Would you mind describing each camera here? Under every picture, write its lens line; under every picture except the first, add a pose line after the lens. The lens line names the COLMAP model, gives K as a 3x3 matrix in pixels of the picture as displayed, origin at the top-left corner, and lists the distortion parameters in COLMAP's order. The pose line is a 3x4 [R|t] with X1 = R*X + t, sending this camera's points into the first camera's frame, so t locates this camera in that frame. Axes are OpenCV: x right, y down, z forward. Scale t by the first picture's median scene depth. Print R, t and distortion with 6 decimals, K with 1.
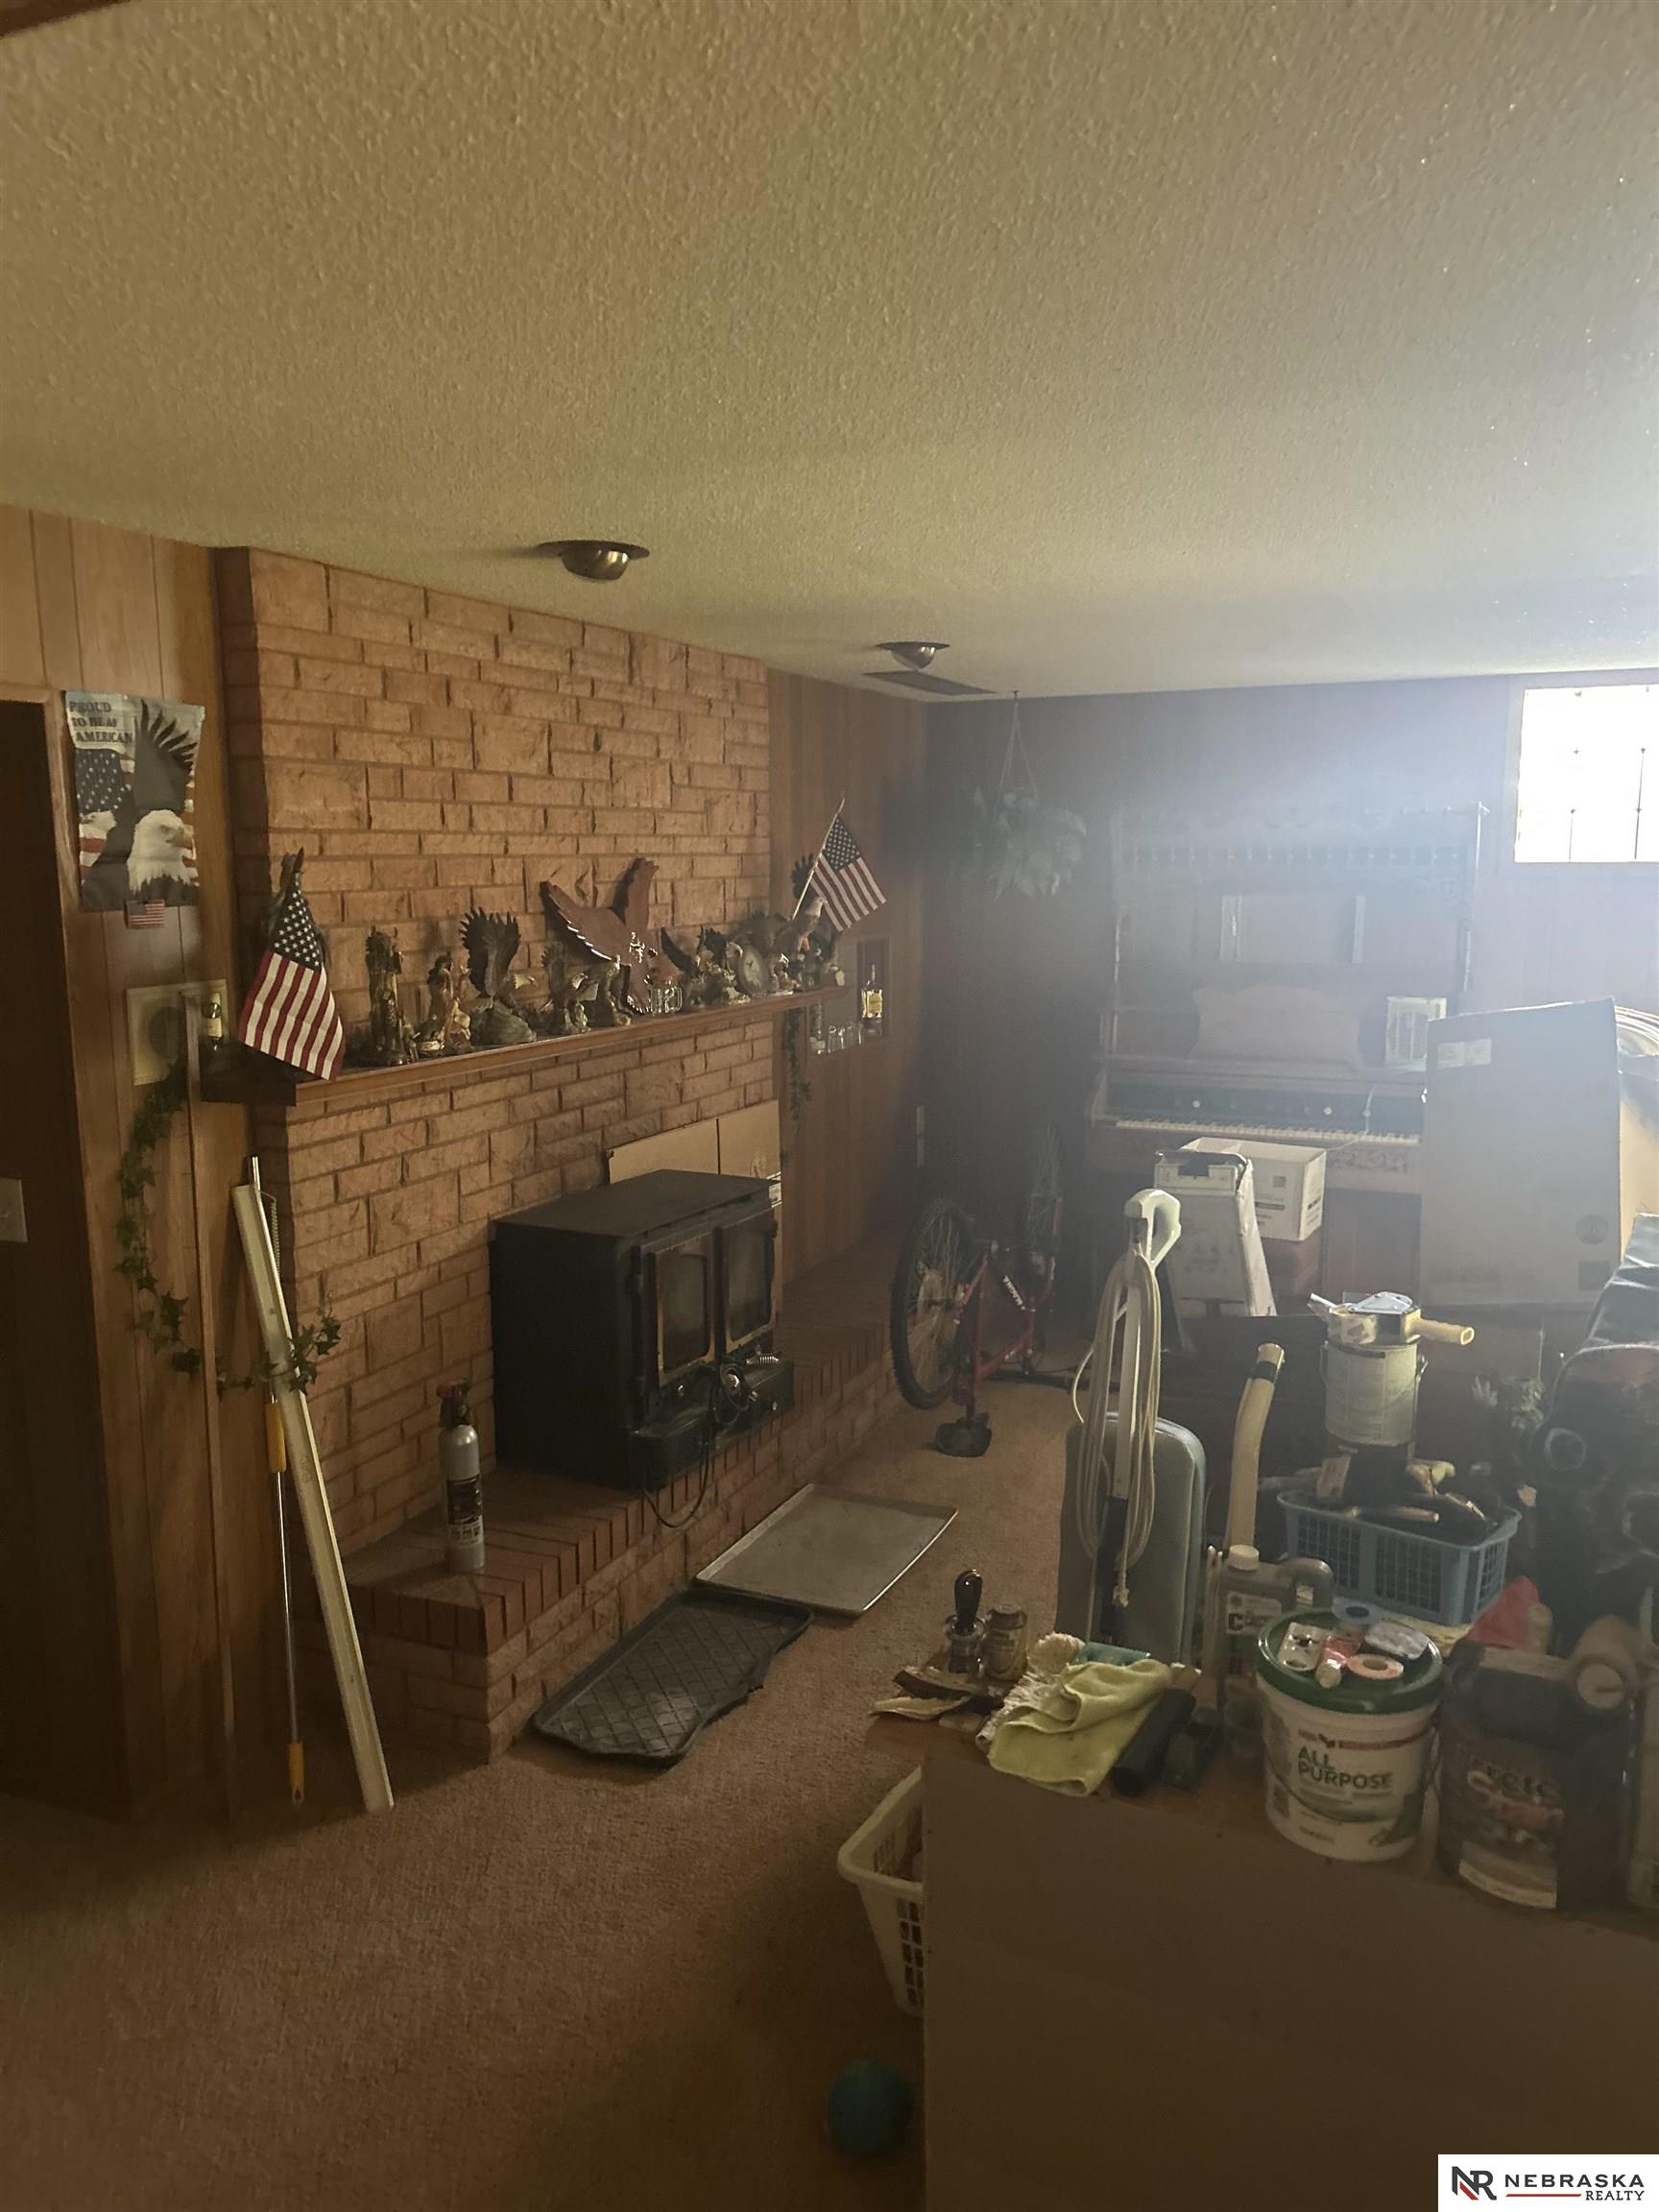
lens RADIAL K [[1647.2, 0, 825.3], [0, 1647.2, 1113.8], [0, 0, 1]] dist [0.067380, -0.003087]
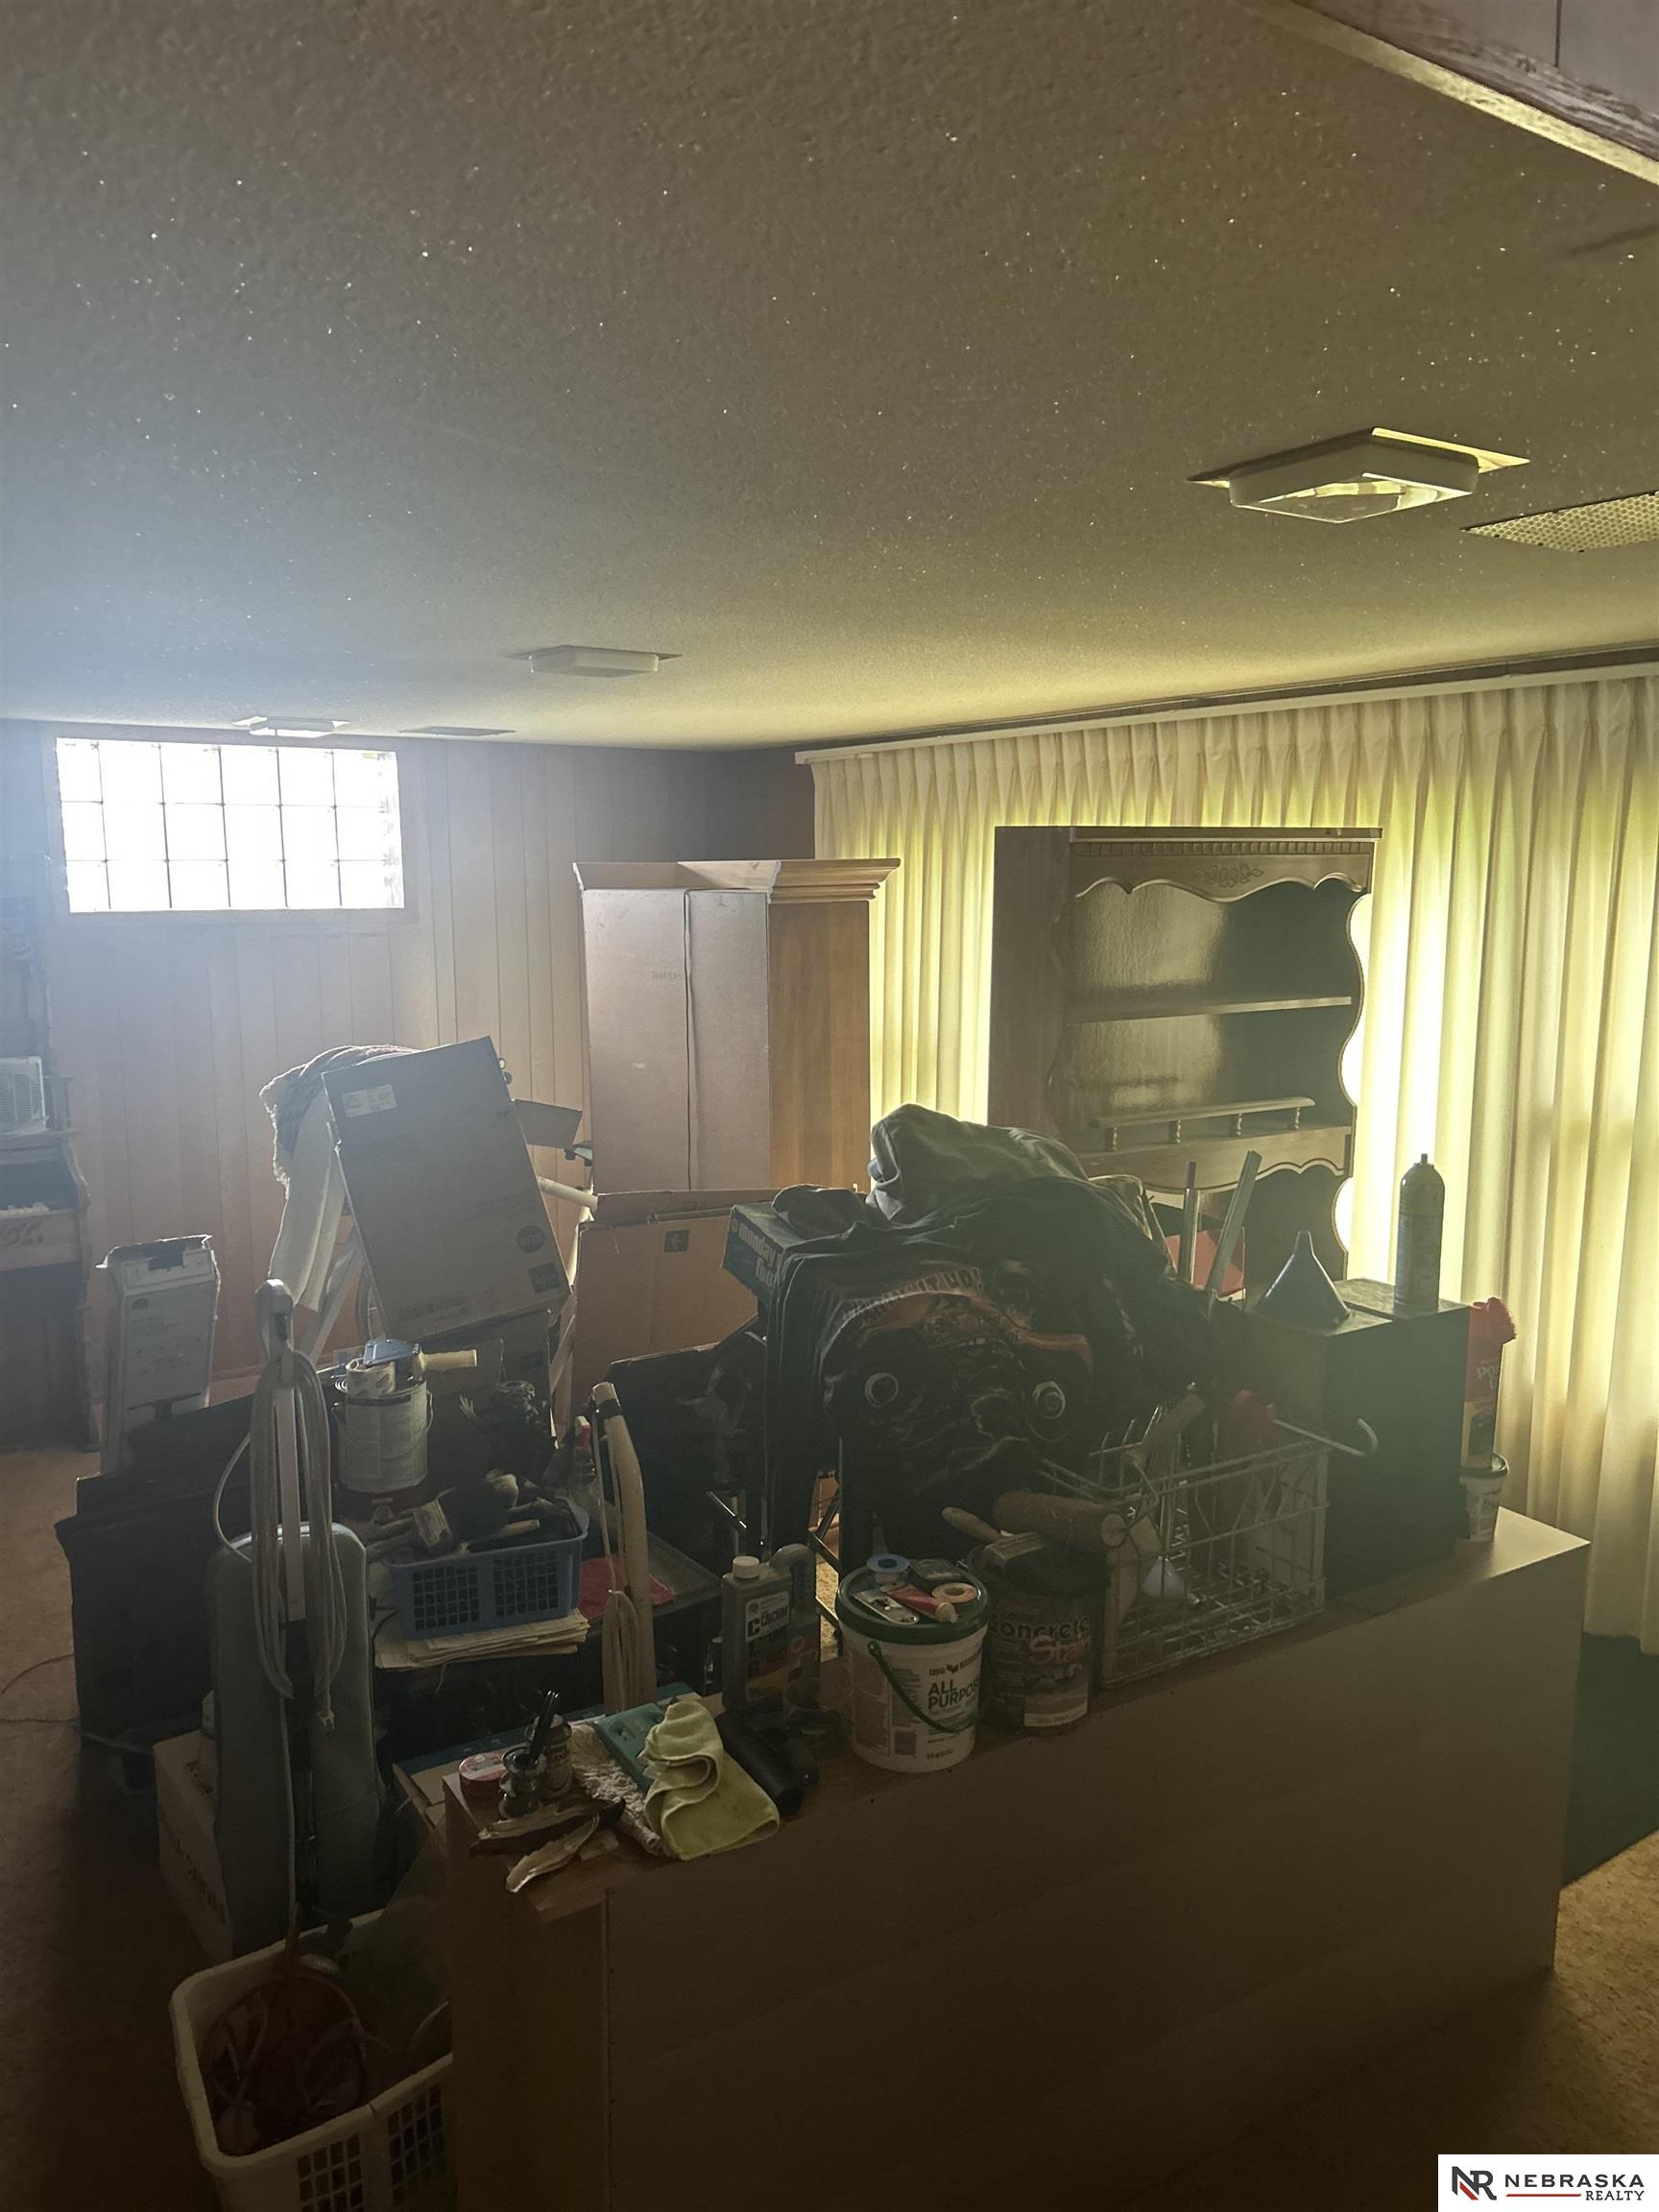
lens RADIAL K [[1647.2, 0, 826.9], [0, 1647.2, 1109.3], [0, 0, 1]] dist [0.067380, -0.003087]
pose [[0.551241, -0.121911, 0.825392, -0.379477], [0.144045, 0.988319, 0.049775, -0.049060], [-0.821818, 0.091456, 0.562362, 0.213553]]
